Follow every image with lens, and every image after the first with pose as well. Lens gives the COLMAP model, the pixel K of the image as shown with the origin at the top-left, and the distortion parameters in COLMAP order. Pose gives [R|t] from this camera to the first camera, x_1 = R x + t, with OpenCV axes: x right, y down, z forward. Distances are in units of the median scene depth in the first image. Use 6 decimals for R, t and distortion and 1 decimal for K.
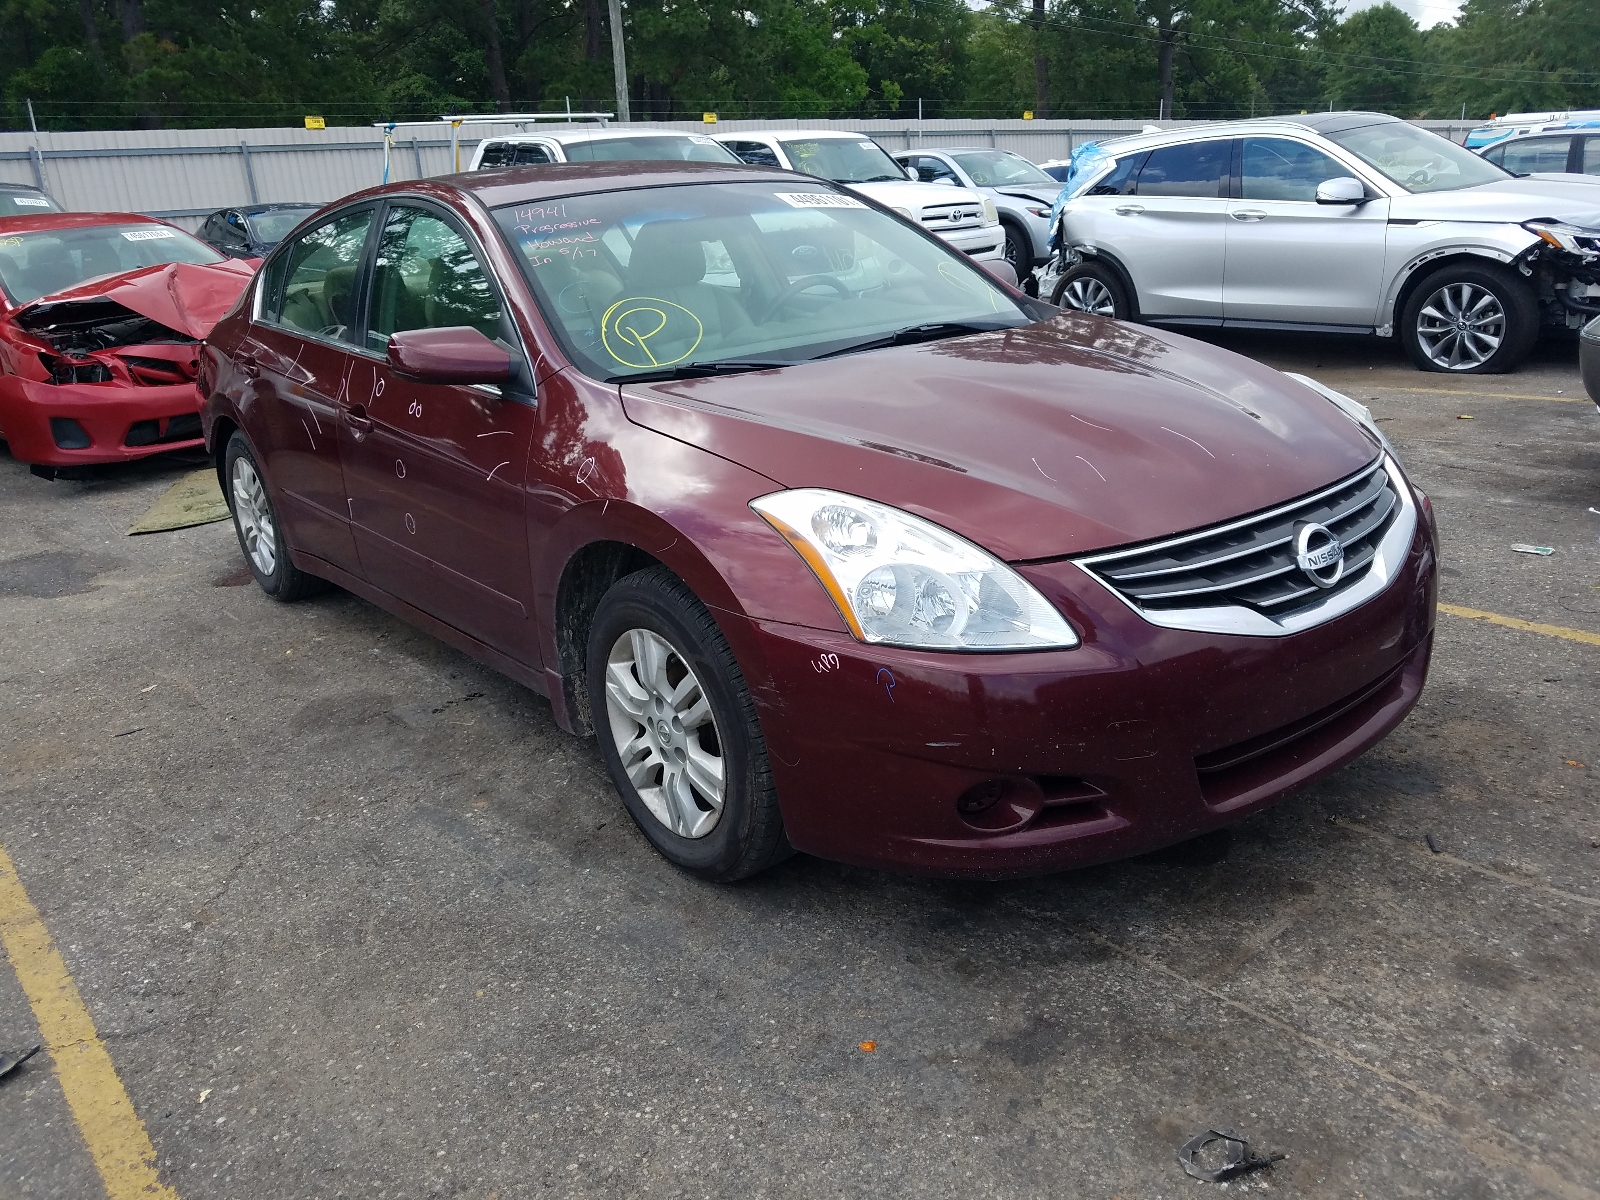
lens RADIAL K [[1259.3, 0, 818.5], [0, 1259.3, 609.1], [0, 0, 1]] dist [0.003125, 0.006941]
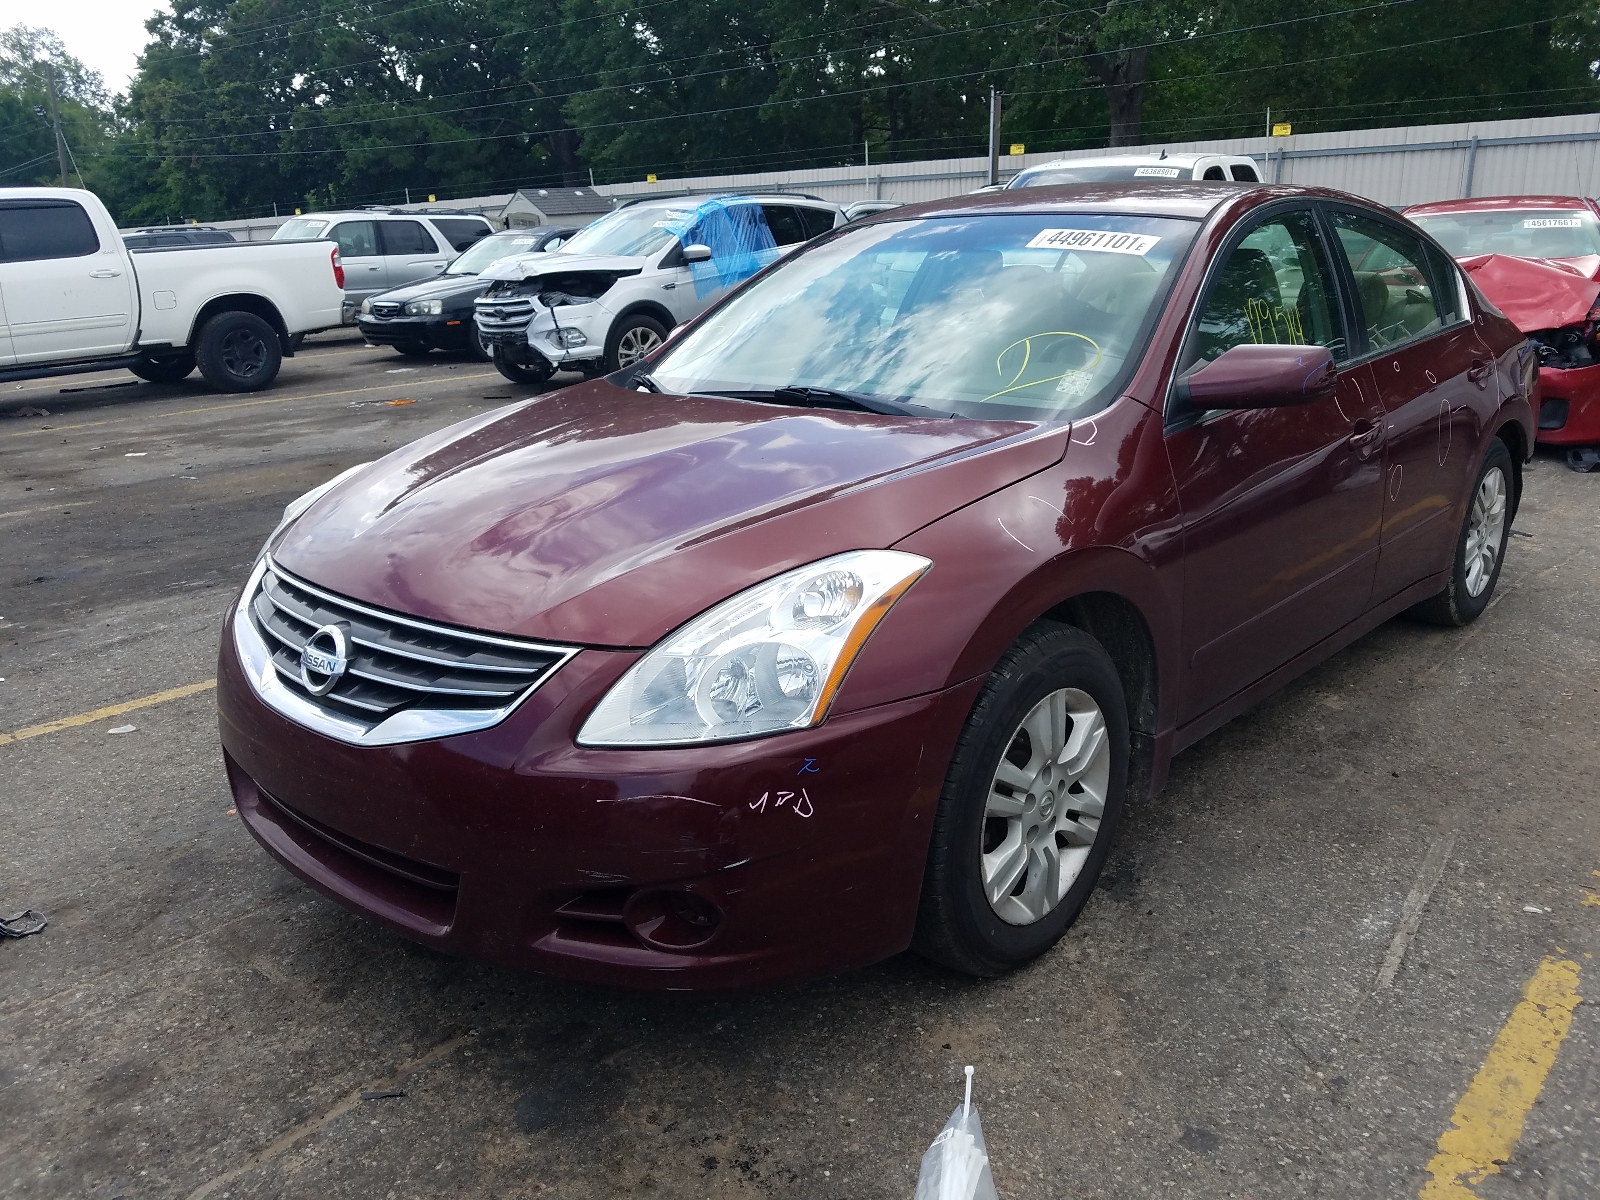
lens RADIAL K [[1259.3, 0, 818.5], [0, 1259.3, 609.1], [0, 0, 1]] dist [0.003125, 0.006941]
pose [[0.147728, 0.331816, -0.931705, 1.270605], [-0.298942, 0.912959, 0.277741, -0.438366], [0.942767, 0.237495, 0.234063, 1.079532]]
